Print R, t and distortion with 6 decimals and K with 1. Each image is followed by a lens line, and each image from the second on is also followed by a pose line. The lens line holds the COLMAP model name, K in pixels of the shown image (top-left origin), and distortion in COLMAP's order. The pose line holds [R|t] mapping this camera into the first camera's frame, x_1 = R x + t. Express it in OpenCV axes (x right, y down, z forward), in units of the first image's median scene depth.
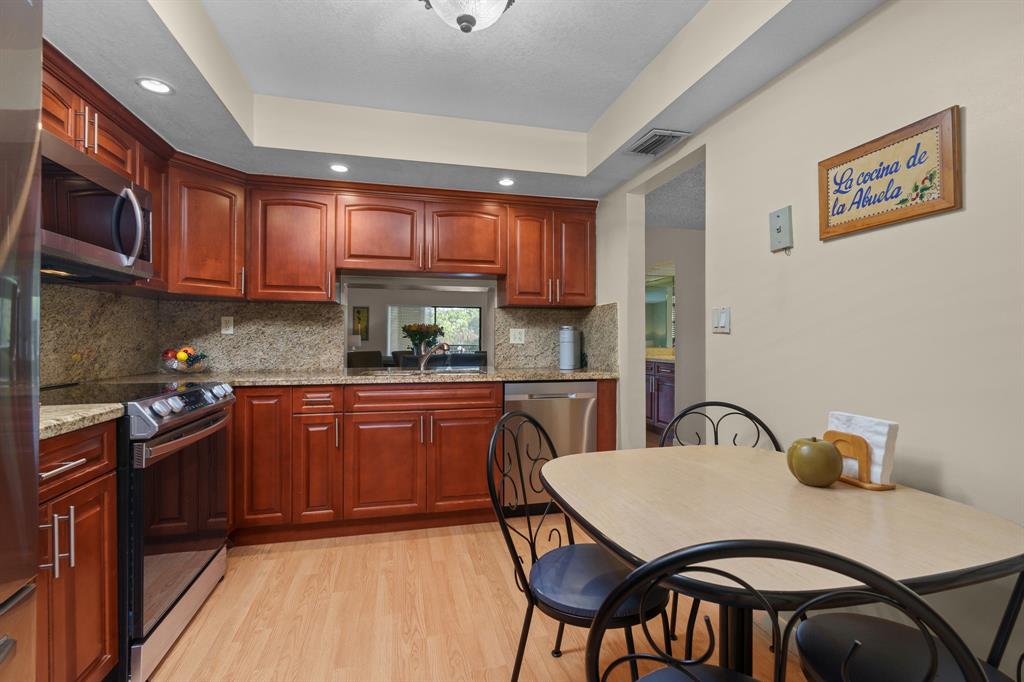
lens RADIAL K [[461.8, 0, 510.1], [0, 461.8, 337.7], [0, 0, 1]] dist [-0.007565, 0.001051]
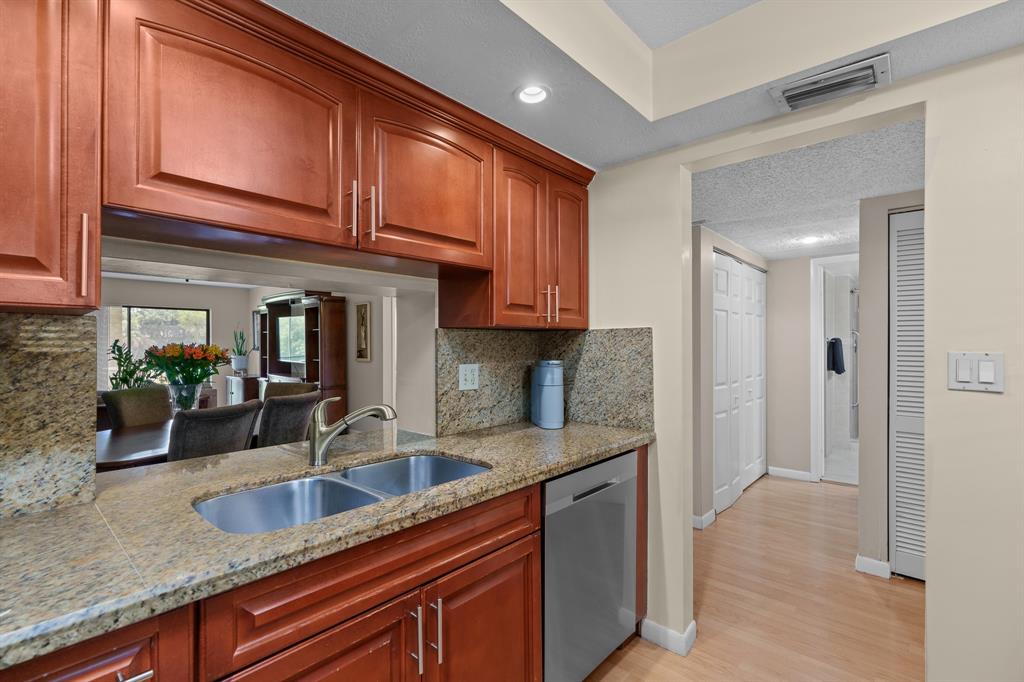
lens RADIAL K [[461.8, 0, 514.4], [0, 461.8, 344.4], [0, 0, 1]] dist [-0.007565, 0.001051]
pose [[0.831936, -0.000614, 0.554871, -0.285059], [0.000537, 1.000000, 0.000301, -0.049062], [-0.554871, 0.000047, 0.831936, 0.519961]]
